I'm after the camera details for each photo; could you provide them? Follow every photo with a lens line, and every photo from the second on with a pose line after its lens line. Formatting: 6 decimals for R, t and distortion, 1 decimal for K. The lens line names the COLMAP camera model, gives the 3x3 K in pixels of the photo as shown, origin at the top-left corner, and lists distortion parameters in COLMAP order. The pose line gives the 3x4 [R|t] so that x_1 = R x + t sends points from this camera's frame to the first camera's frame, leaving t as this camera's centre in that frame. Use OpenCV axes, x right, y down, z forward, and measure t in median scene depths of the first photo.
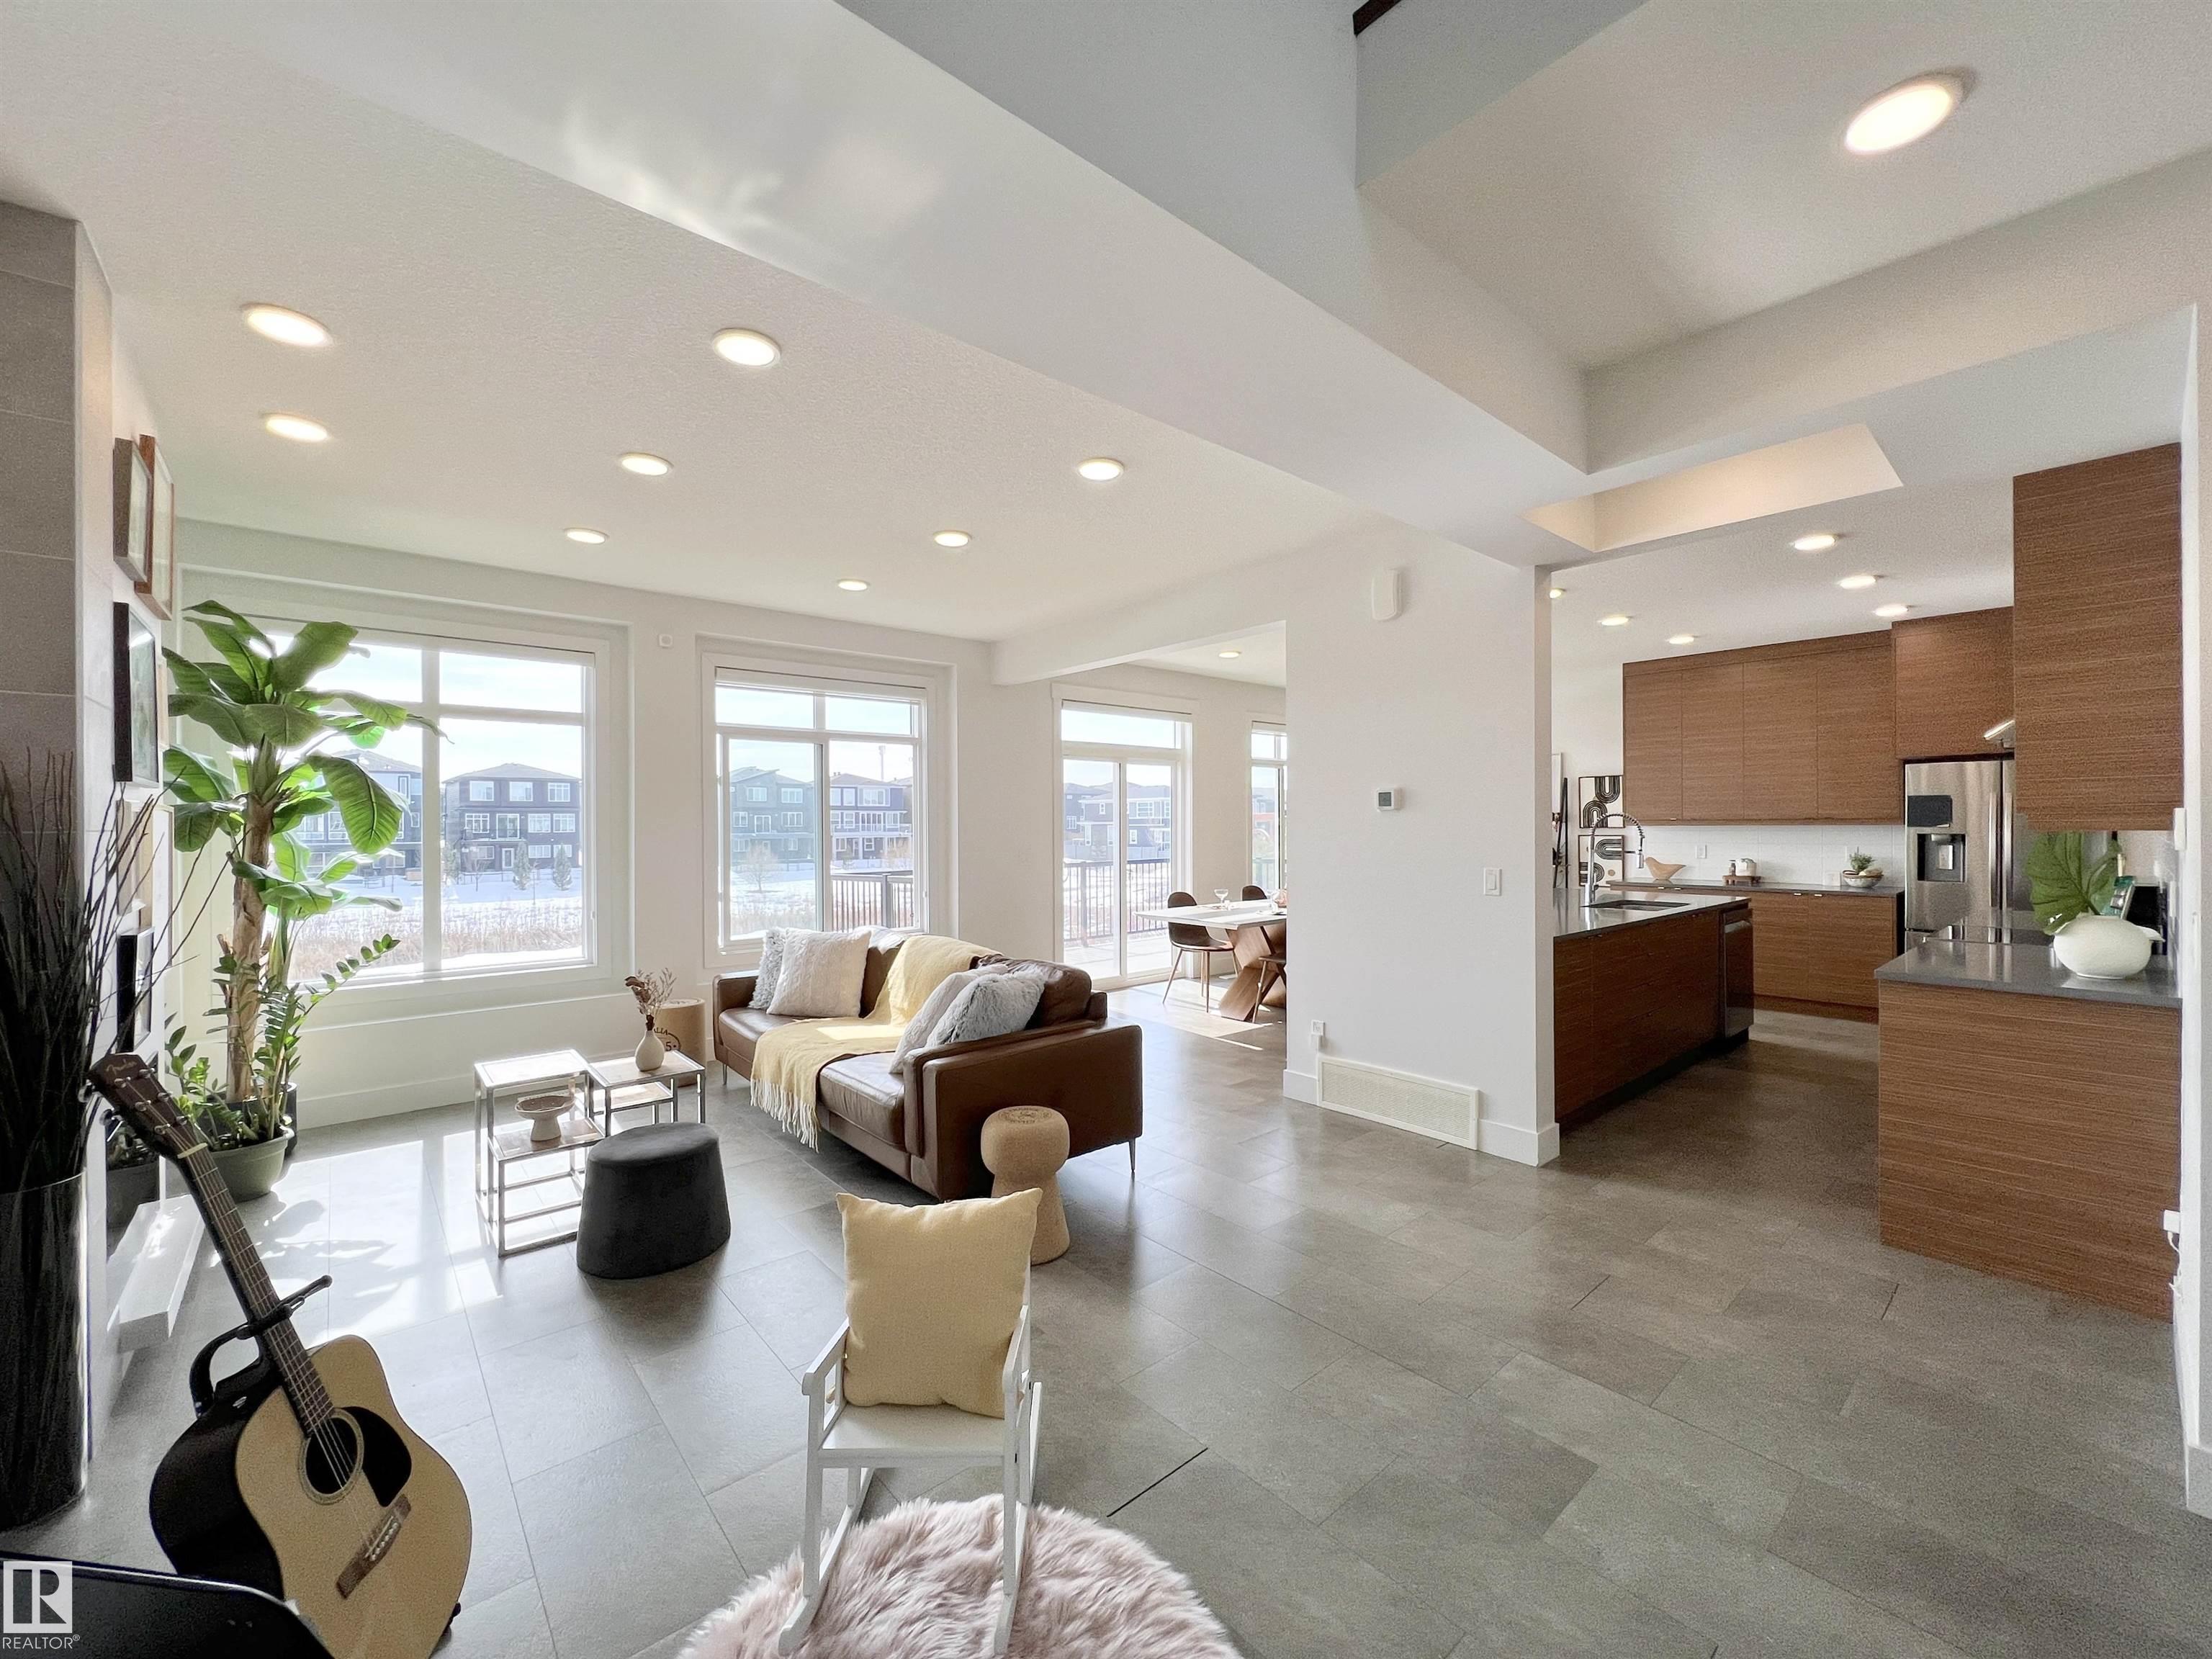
lens RADIAL K [[888.5, 0, 1100.2], [0, 888.5, 823.5], [0, 0, 1]] dist [-0.000756, -0.000176]
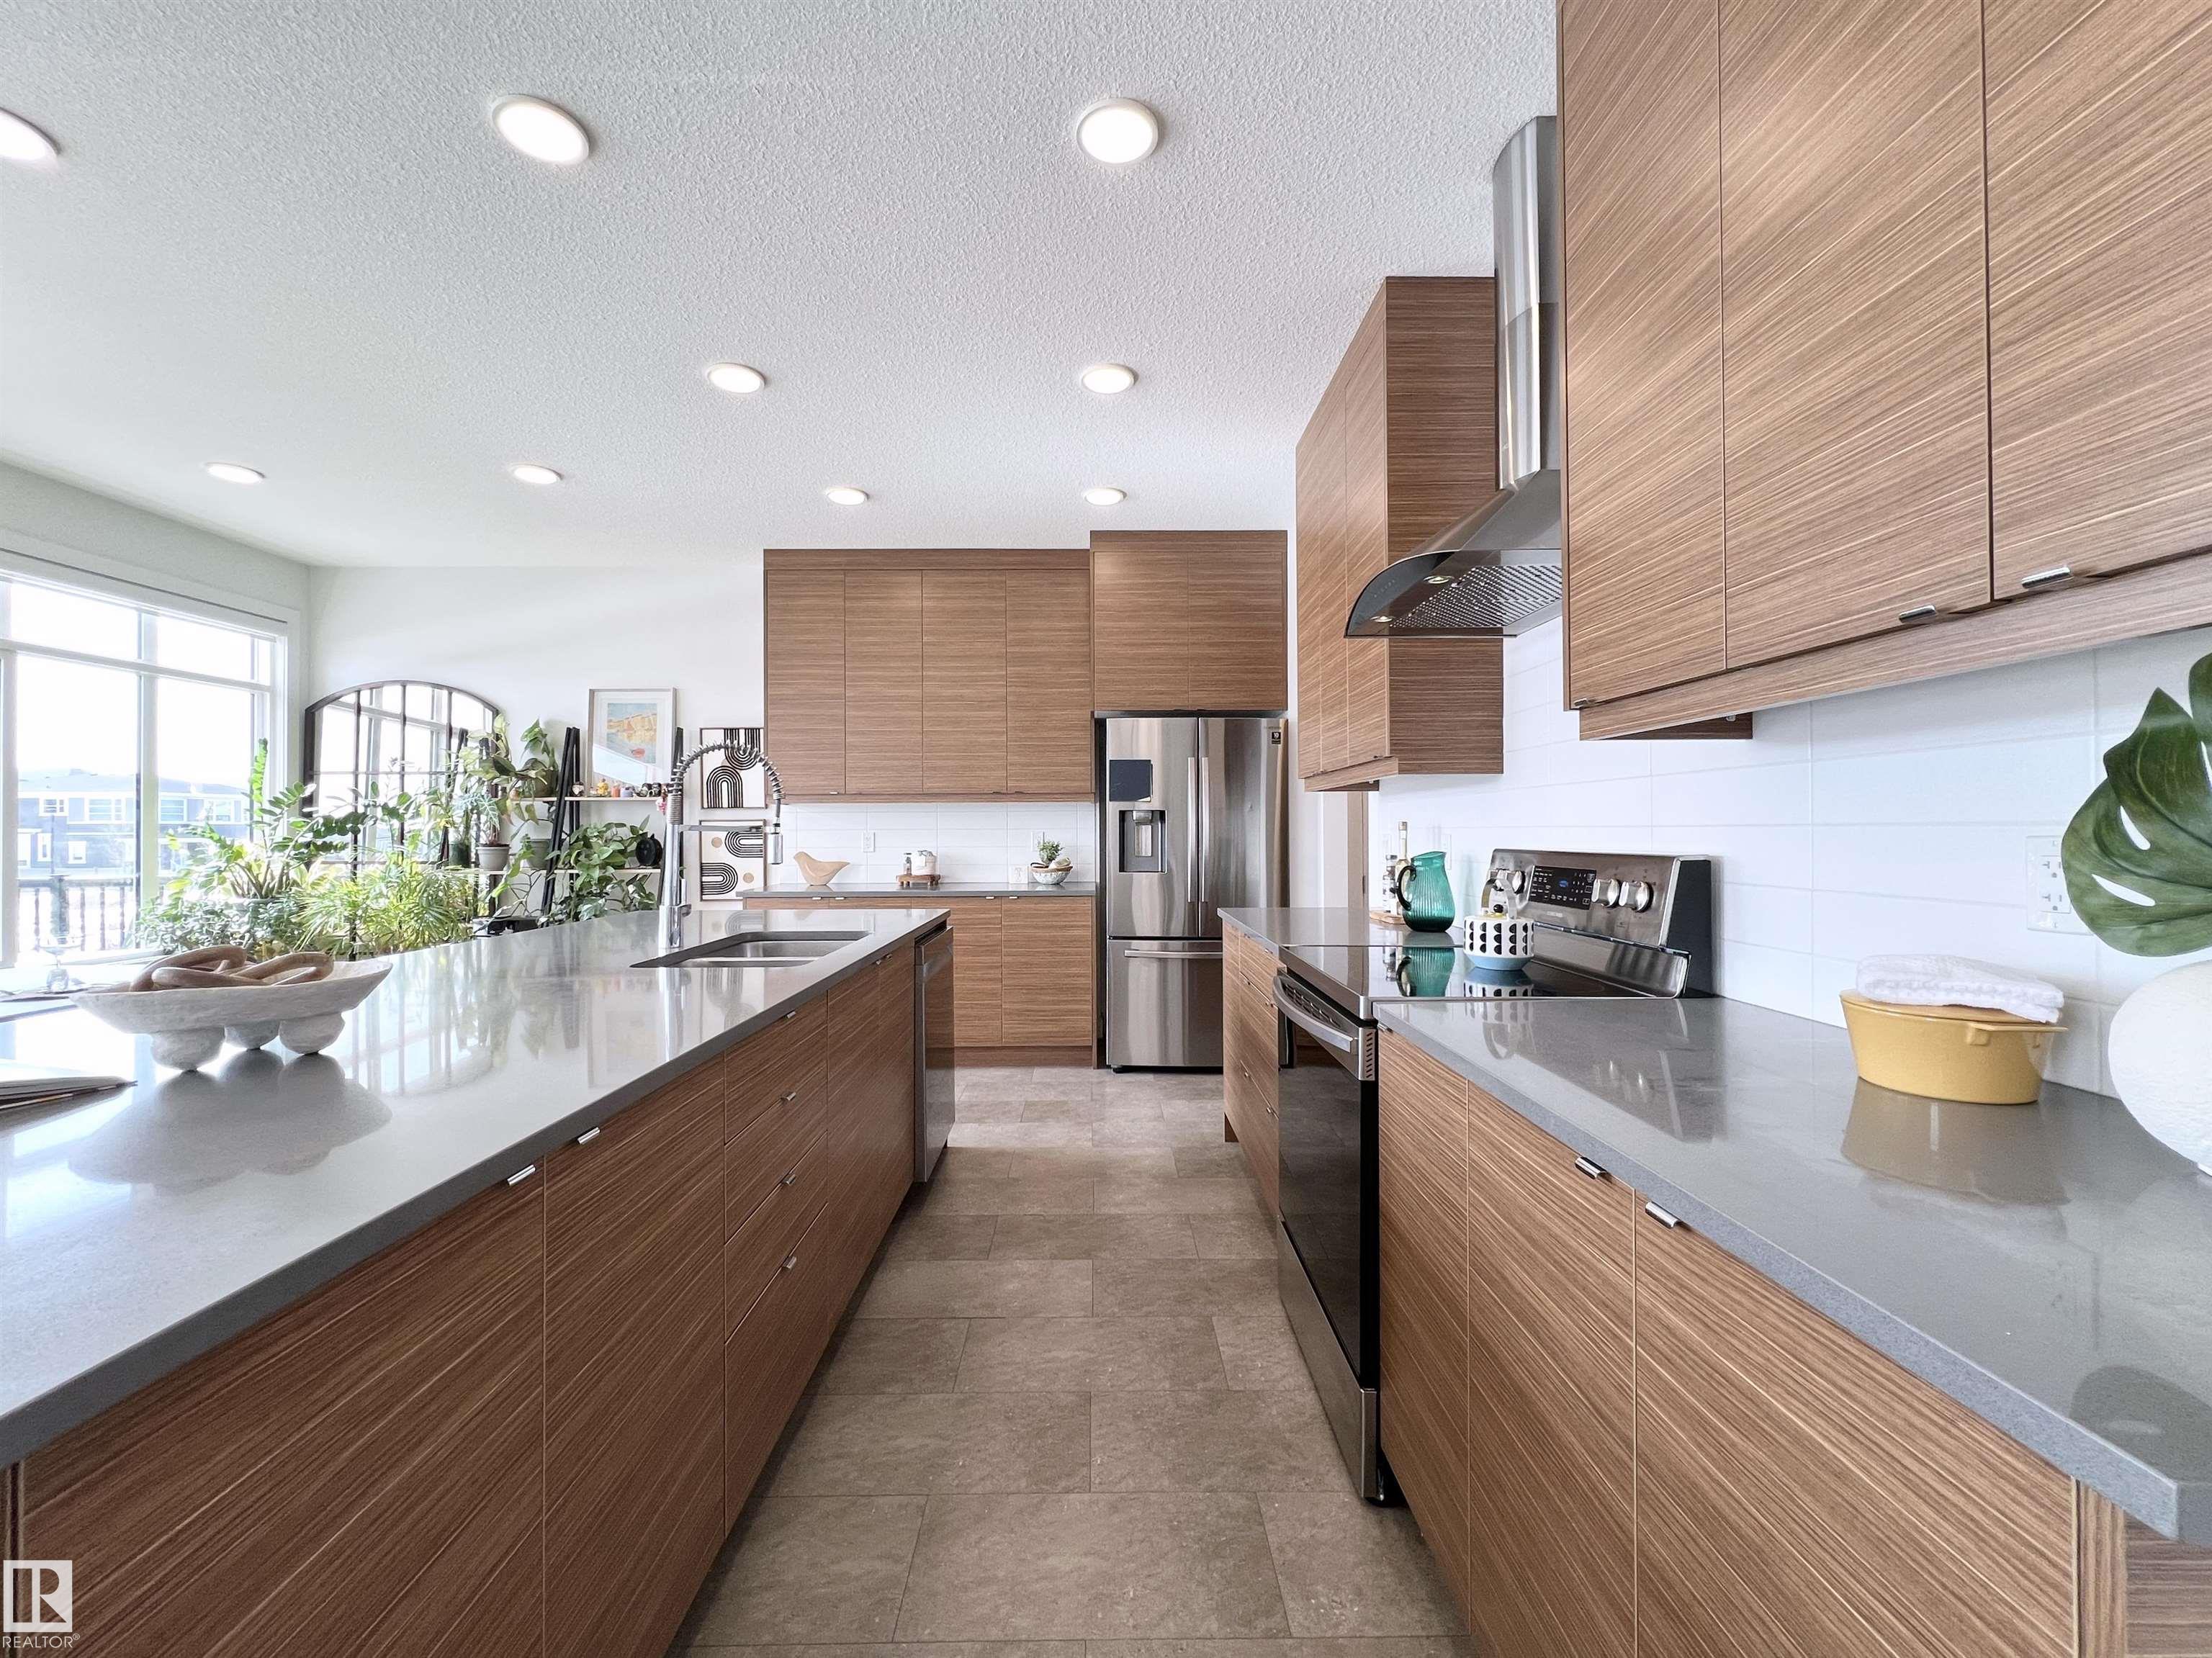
lens RADIAL K [[888.5, 0, 1100.2], [0, 888.5, 823.0], [0, 0, 1]] dist [-0.000756, -0.000176]
pose [[0.644548, 0.007646, 0.764525, 0.313760], [0.001210, 0.999939, -0.011020, 0.028965], [-0.764563, 0.008028, 0.644499, 0.494960]]
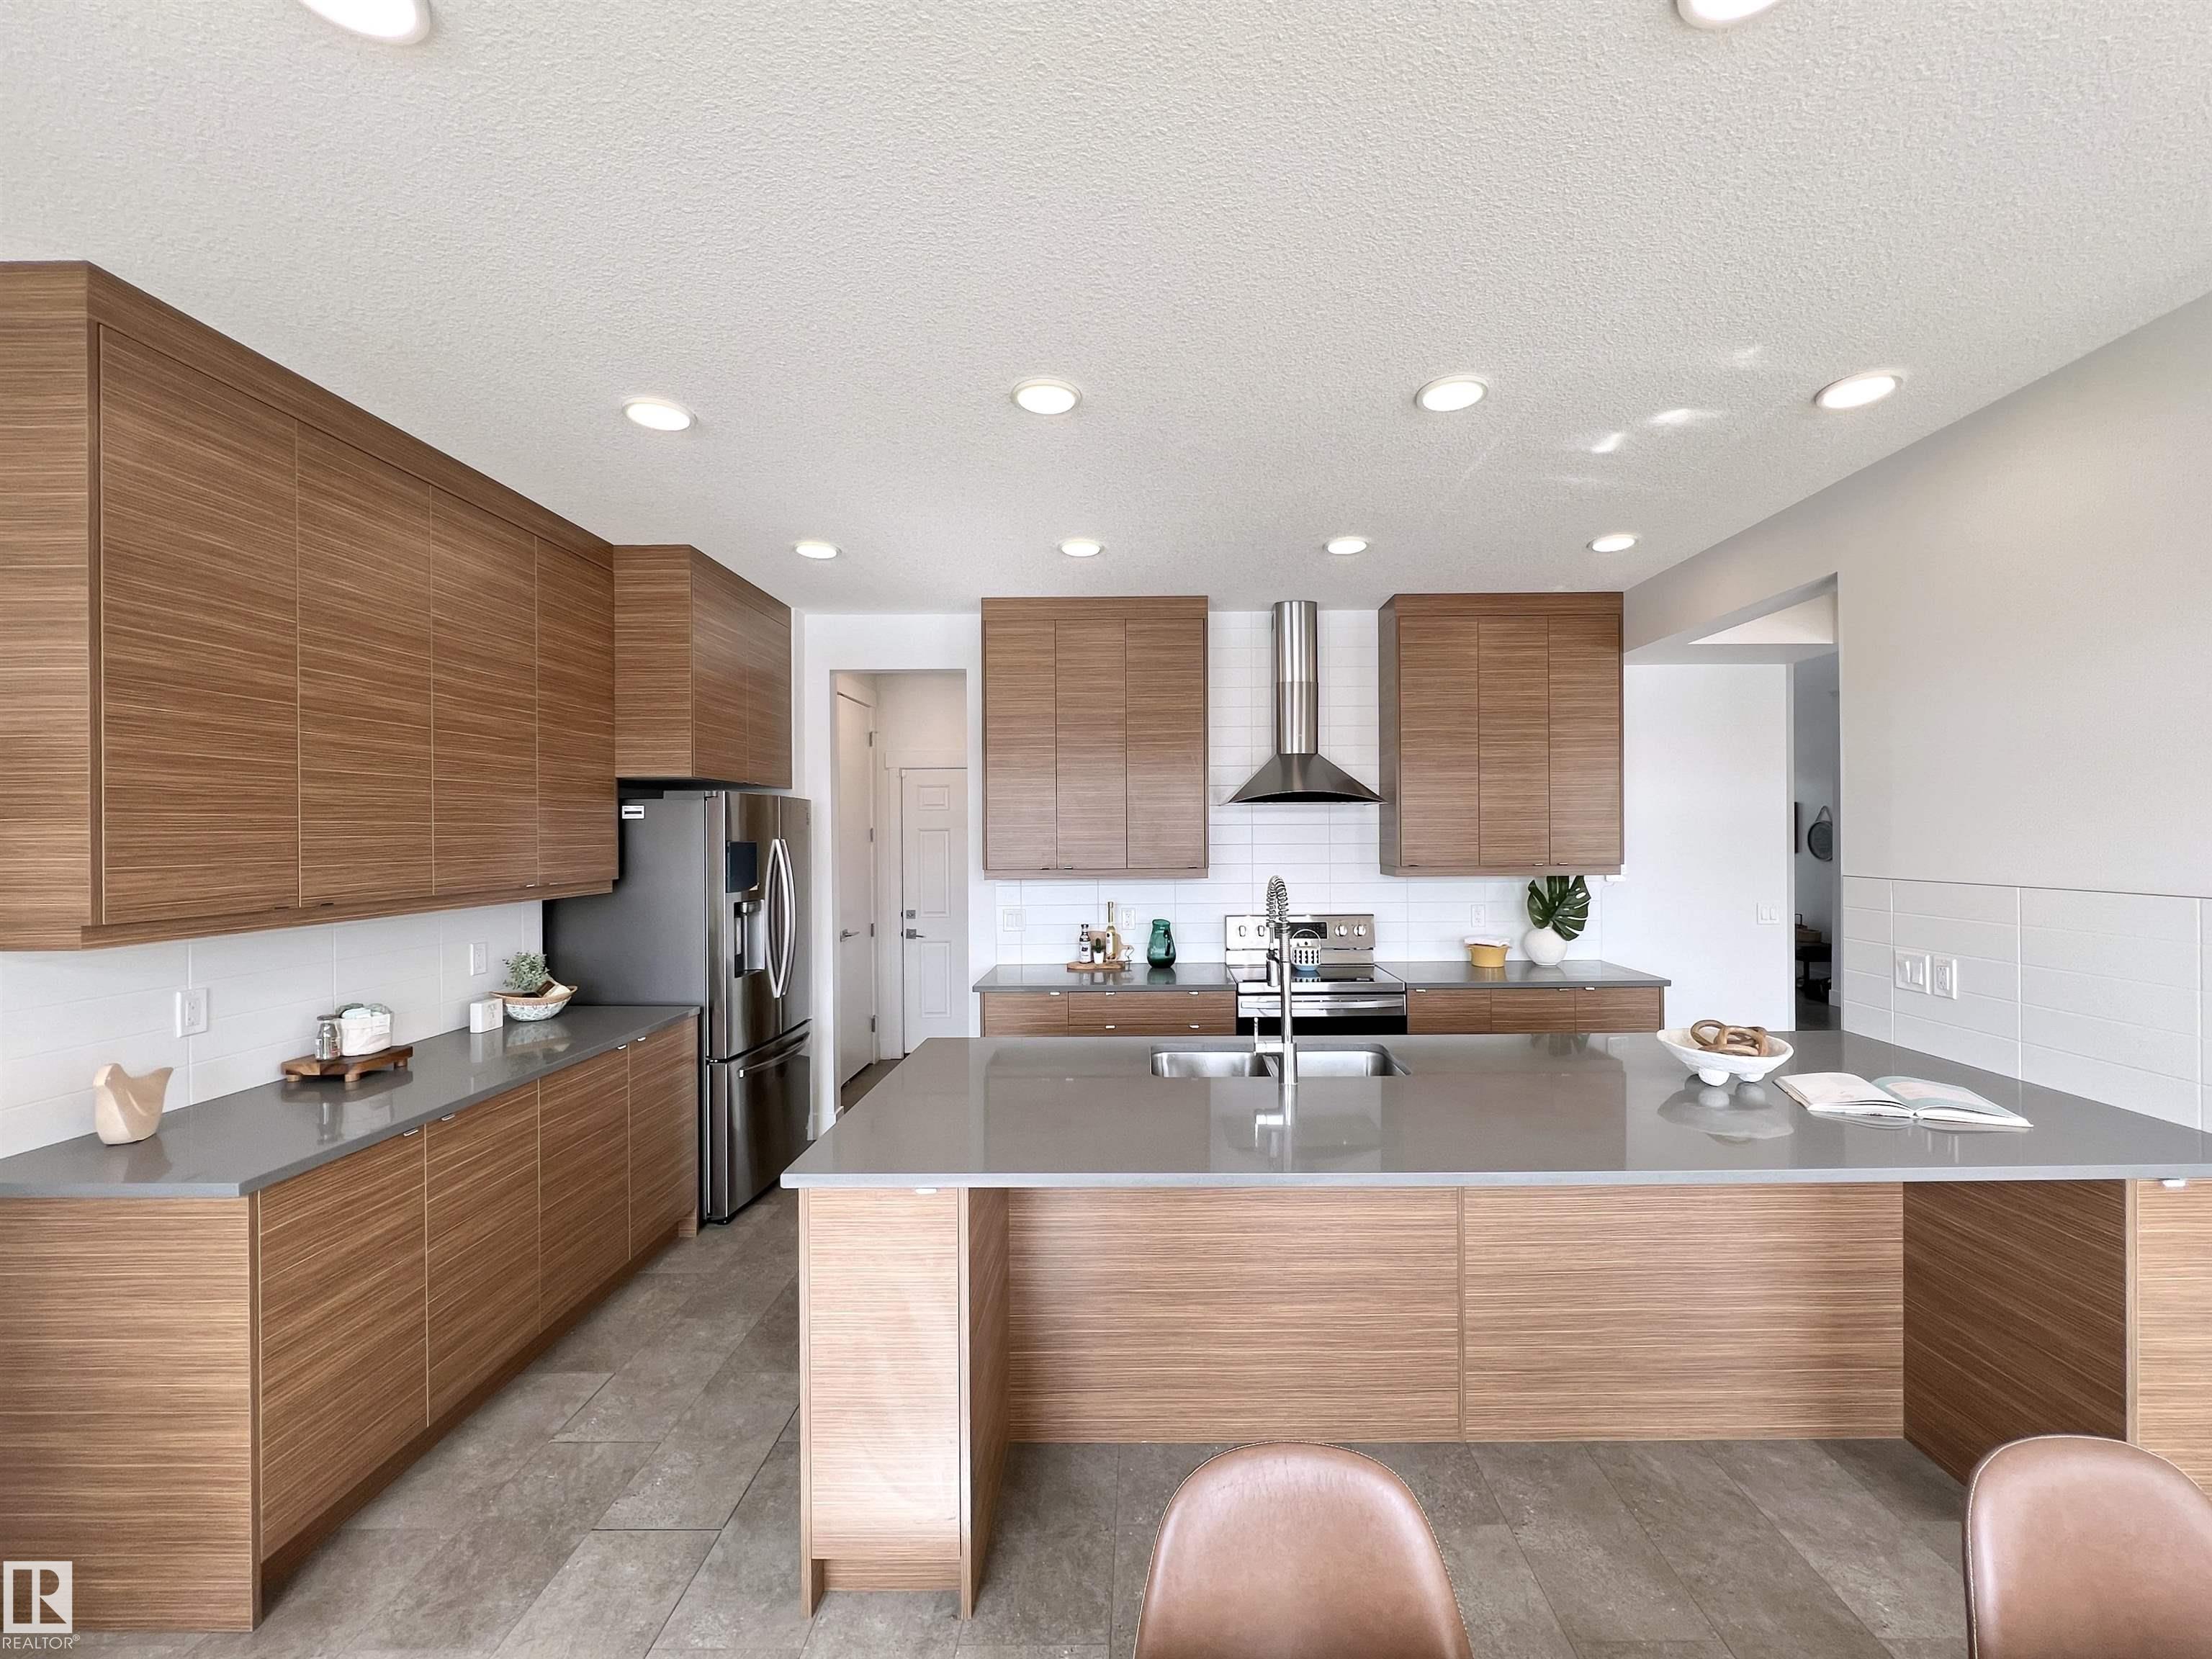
lens RADIAL K [[888.5, 0, 1100.2], [0, 888.5, 823.5], [0, 0, 1]] dist [-0.000756, -0.000176]
pose [[-0.723384, 0.018990, 0.690184, 0.282628], [0.011951, 0.999816, -0.014983, -0.030925], [-0.690342, -0.002590, -0.723478, 1.219947]]
